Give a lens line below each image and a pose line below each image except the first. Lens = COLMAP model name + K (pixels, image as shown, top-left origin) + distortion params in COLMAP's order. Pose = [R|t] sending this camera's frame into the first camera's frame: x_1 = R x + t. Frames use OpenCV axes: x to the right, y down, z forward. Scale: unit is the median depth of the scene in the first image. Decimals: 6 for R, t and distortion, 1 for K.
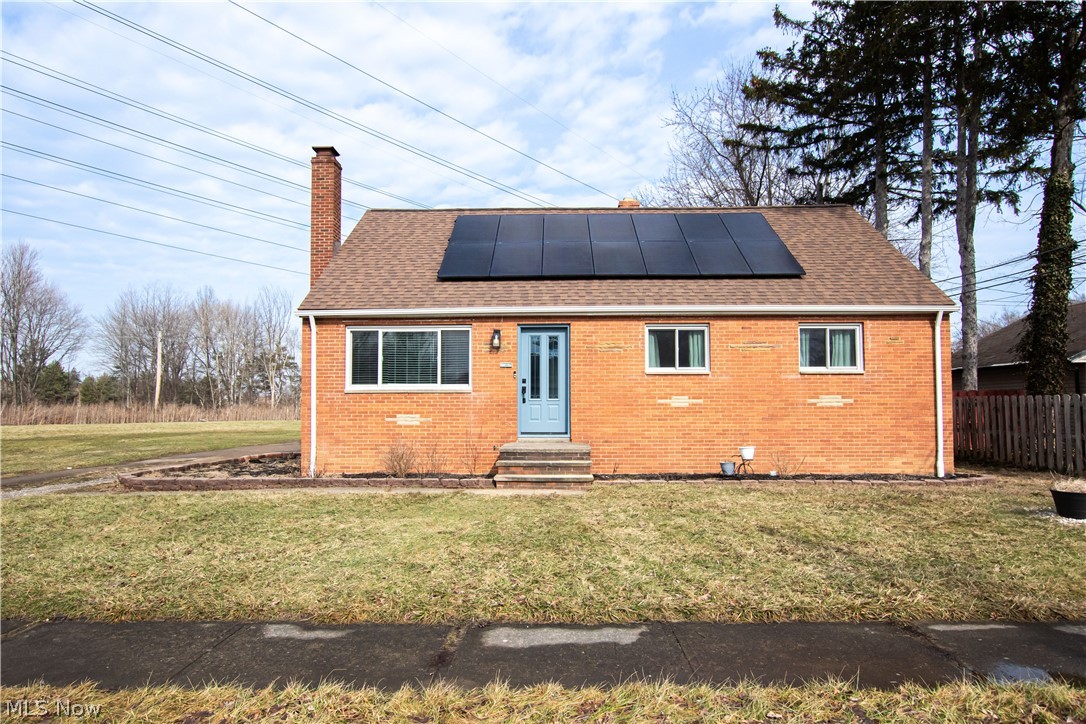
lens RADIAL K [[671.6, 0, 555.2], [0, 671.6, 378.6], [0, 0, 1]] dist [0.000410, 0.000556]
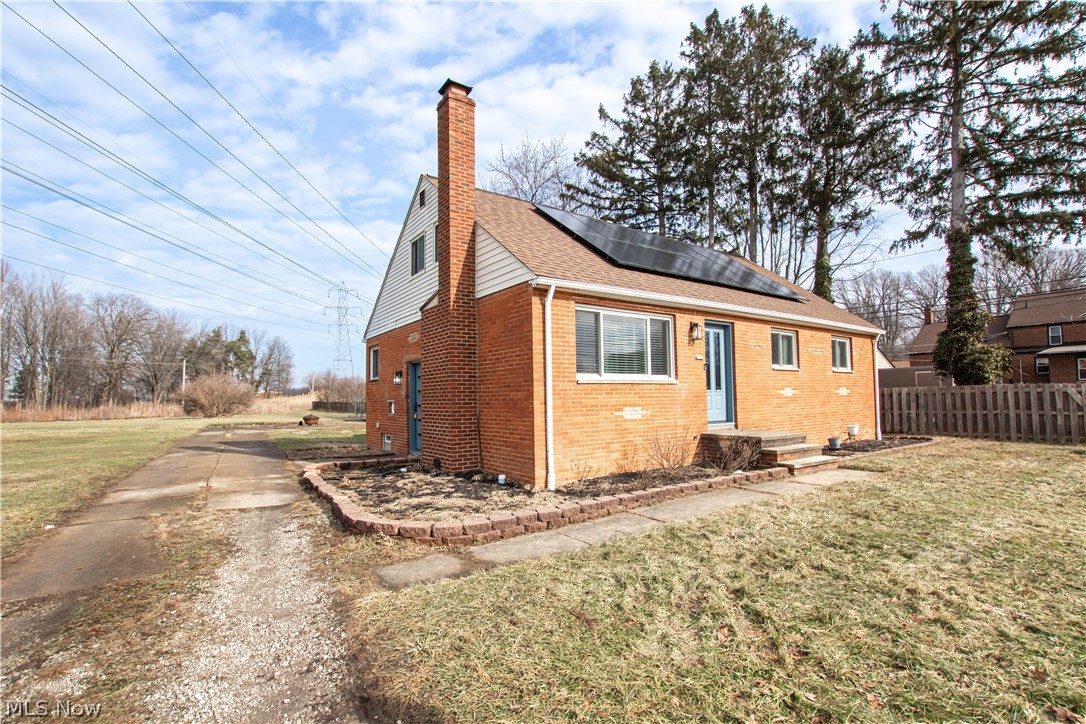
lens RADIAL K [[500.5, 0, 548.0], [0, 500.5, 361.9], [0, 0, 1]] dist [-0.021540, 0.000080]
pose [[0.806778, 0.032629, 0.589953, -0.707747], [-0.009908, 0.999081, -0.041707, 0.021252], [-0.590772, 0.027804, 0.806359, 0.516623]]
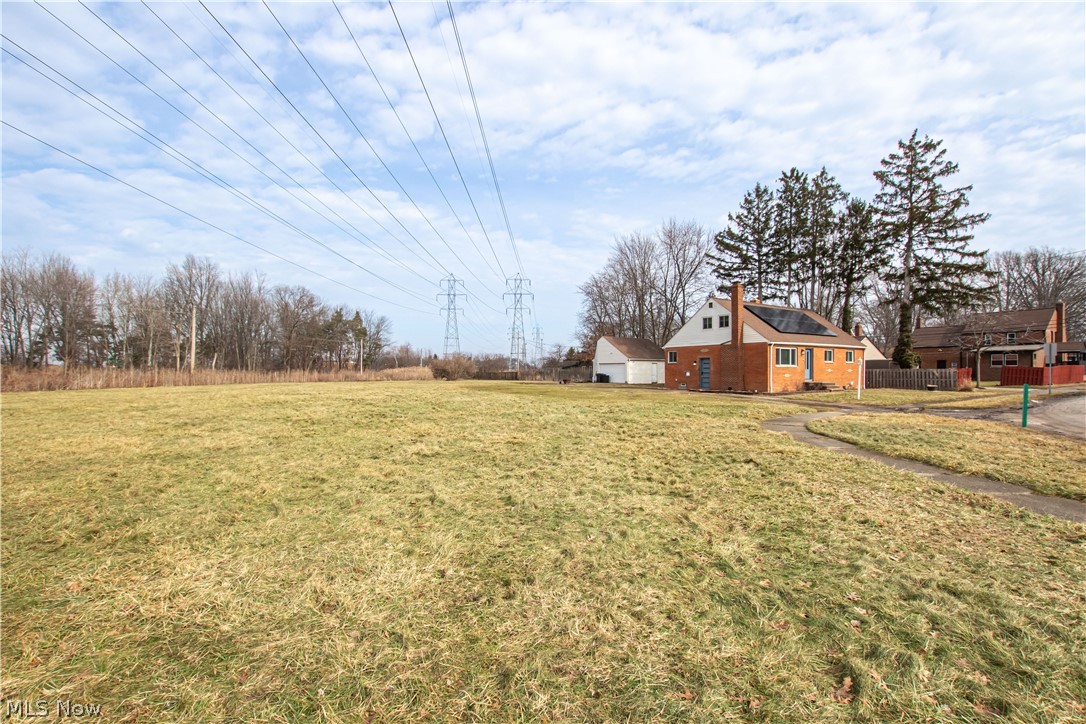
lens RADIAL K [[500.5, 0, 548.0], [0, 500.5, 361.9], [0, 0, 1]] dist [-0.021540, 0.000080]
pose [[0.838274, 0.013380, 0.545086, -2.595769], [-0.024172, 0.999628, 0.012635, -0.008439], [-0.544714, -0.023767, 0.838285, -0.450689]]
